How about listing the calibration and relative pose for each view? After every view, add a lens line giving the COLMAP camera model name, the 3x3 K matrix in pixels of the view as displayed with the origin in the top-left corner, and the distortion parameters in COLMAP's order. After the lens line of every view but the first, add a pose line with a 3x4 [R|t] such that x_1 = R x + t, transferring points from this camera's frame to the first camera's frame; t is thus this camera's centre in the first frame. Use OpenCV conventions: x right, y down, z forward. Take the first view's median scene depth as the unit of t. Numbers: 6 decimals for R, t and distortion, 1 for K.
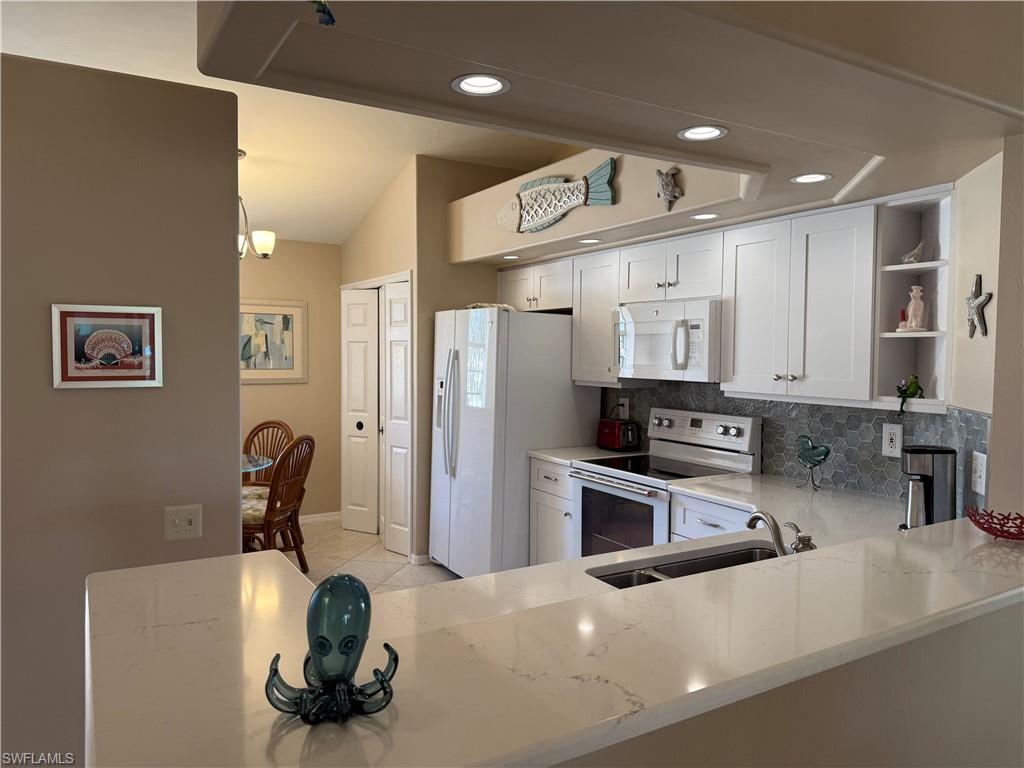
lens RADIAL K [[719.0, 0, 525.1], [0, 719.0, 378.0], [0, 0, 1]] dist [0.059344, -0.086532]
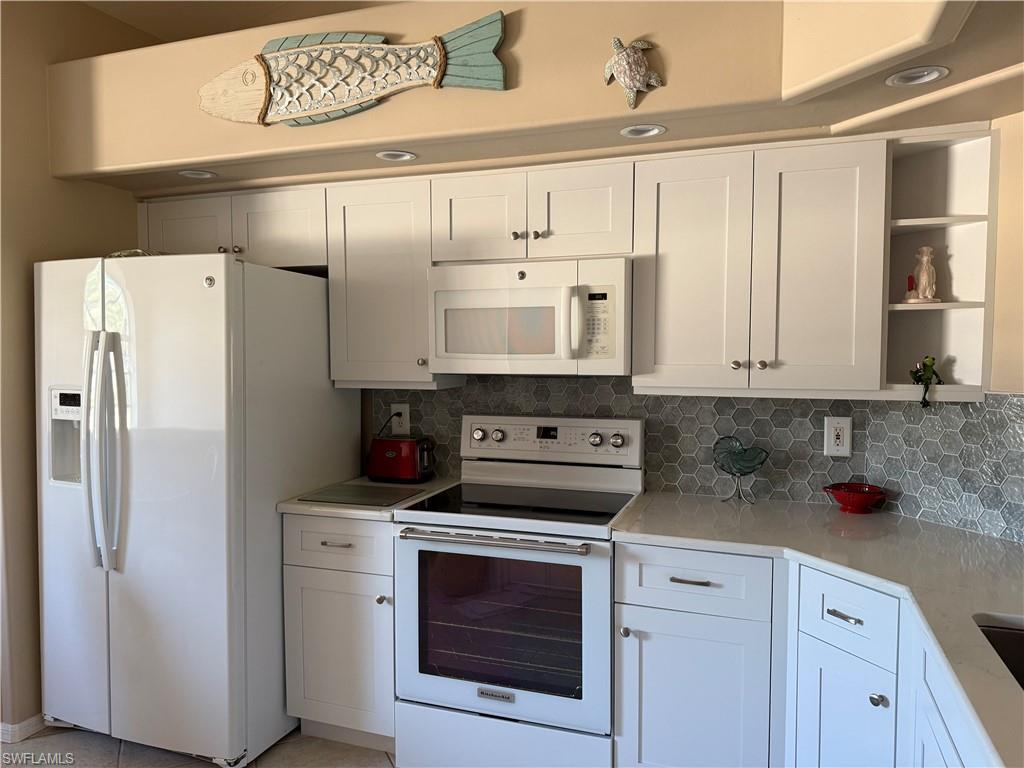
lens RADIAL K [[719.0, 0, 519.3], [0, 719.0, 384.2], [0, 0, 1]] dist [0.059344, -0.086532]
pose [[0.777892, -0.042427, 0.626964, -0.253652], [0.032295, 0.999099, 0.027539, -0.007605], [-0.627567, -0.001175, 0.778561, 0.495745]]
